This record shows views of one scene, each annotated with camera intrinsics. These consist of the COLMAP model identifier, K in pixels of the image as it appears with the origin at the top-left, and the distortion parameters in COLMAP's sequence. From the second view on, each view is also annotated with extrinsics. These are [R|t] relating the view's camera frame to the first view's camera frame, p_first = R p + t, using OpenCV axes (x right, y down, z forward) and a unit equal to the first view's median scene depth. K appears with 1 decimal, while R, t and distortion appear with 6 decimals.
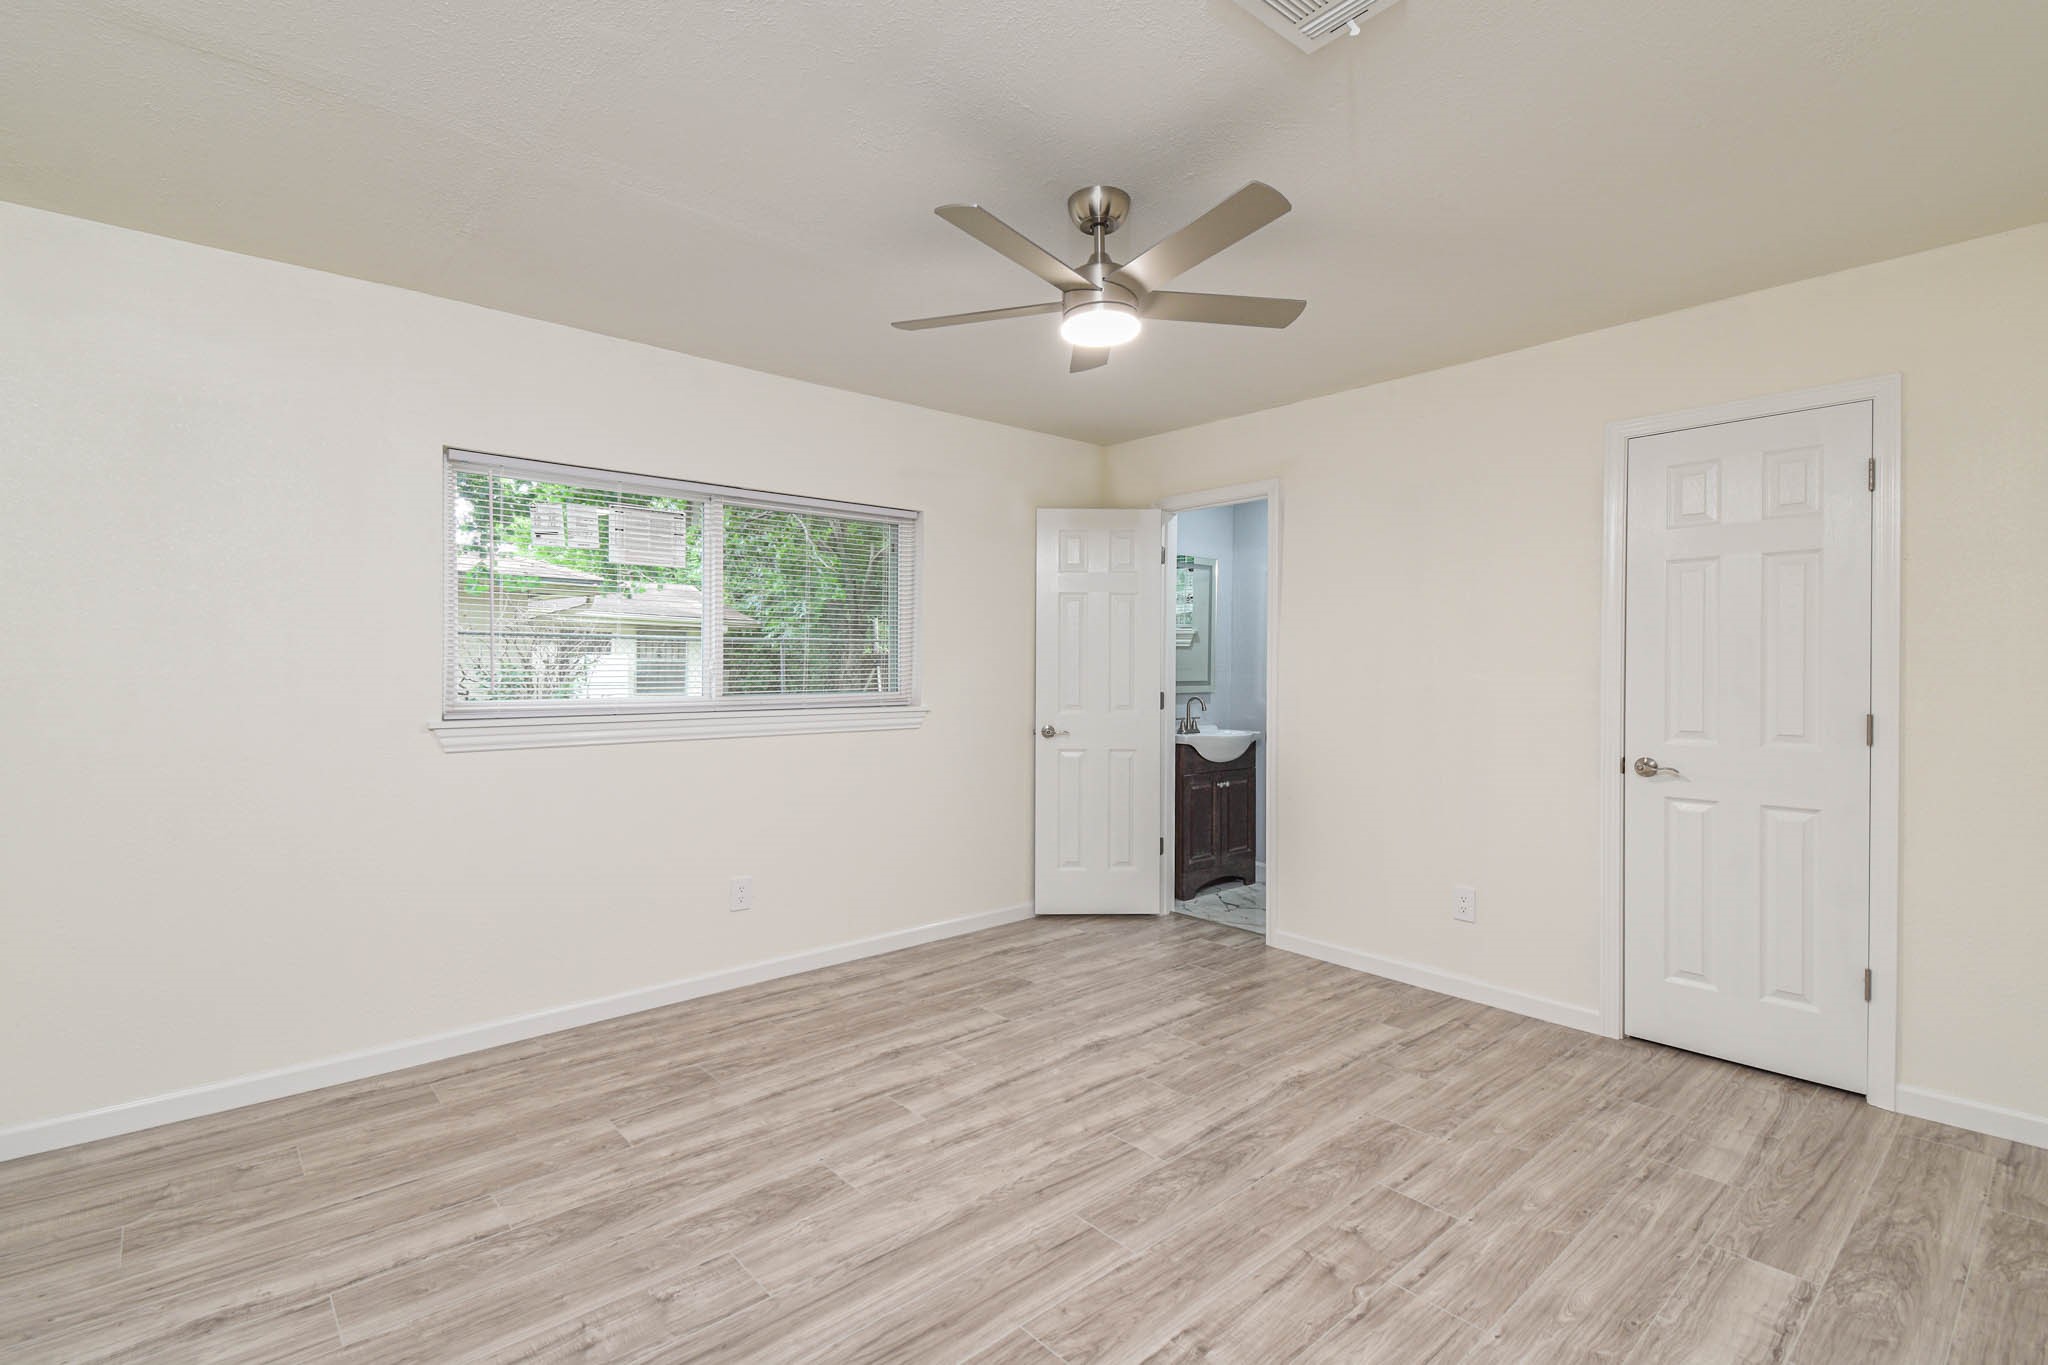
lens RADIAL K [[940.9, 0, 1018.4], [0, 940.9, 672.7], [0, 0, 1]] dist [0.046909, -0.030521]
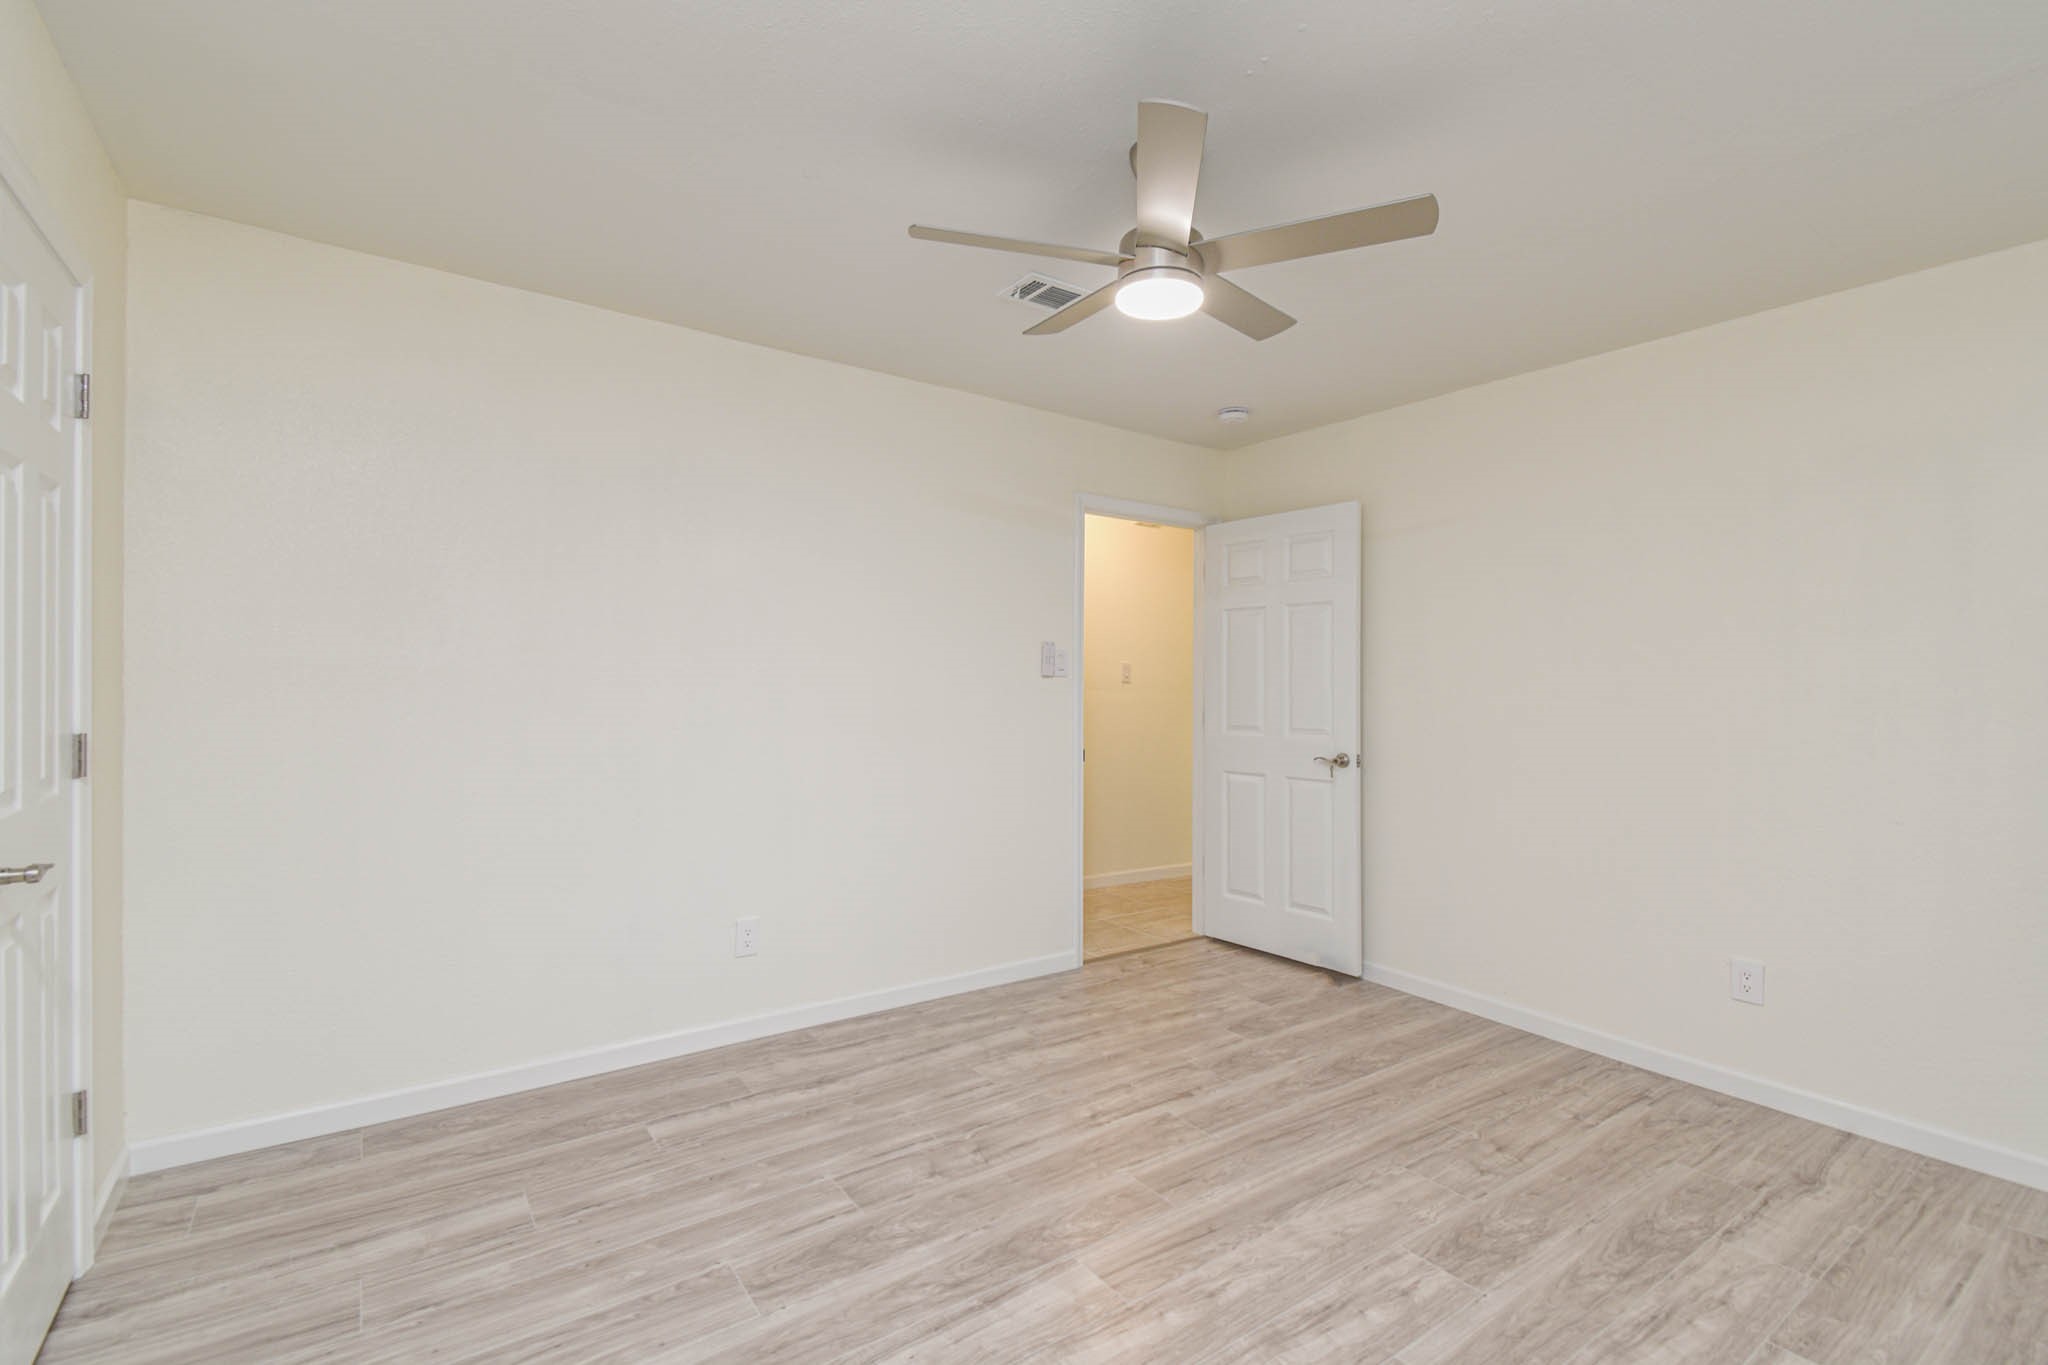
lens RADIAL K [[940.9, 0, 1018.4], [0, 940.9, 672.7], [0, 0, 1]] dist [0.046909, -0.030521]
pose [[-0.995434, -0.014060, 0.094414, 0.138327], [-0.014611, 0.999880, -0.005154, -0.024358], [-0.094330, -0.006510, -0.995520, 2.038707]]
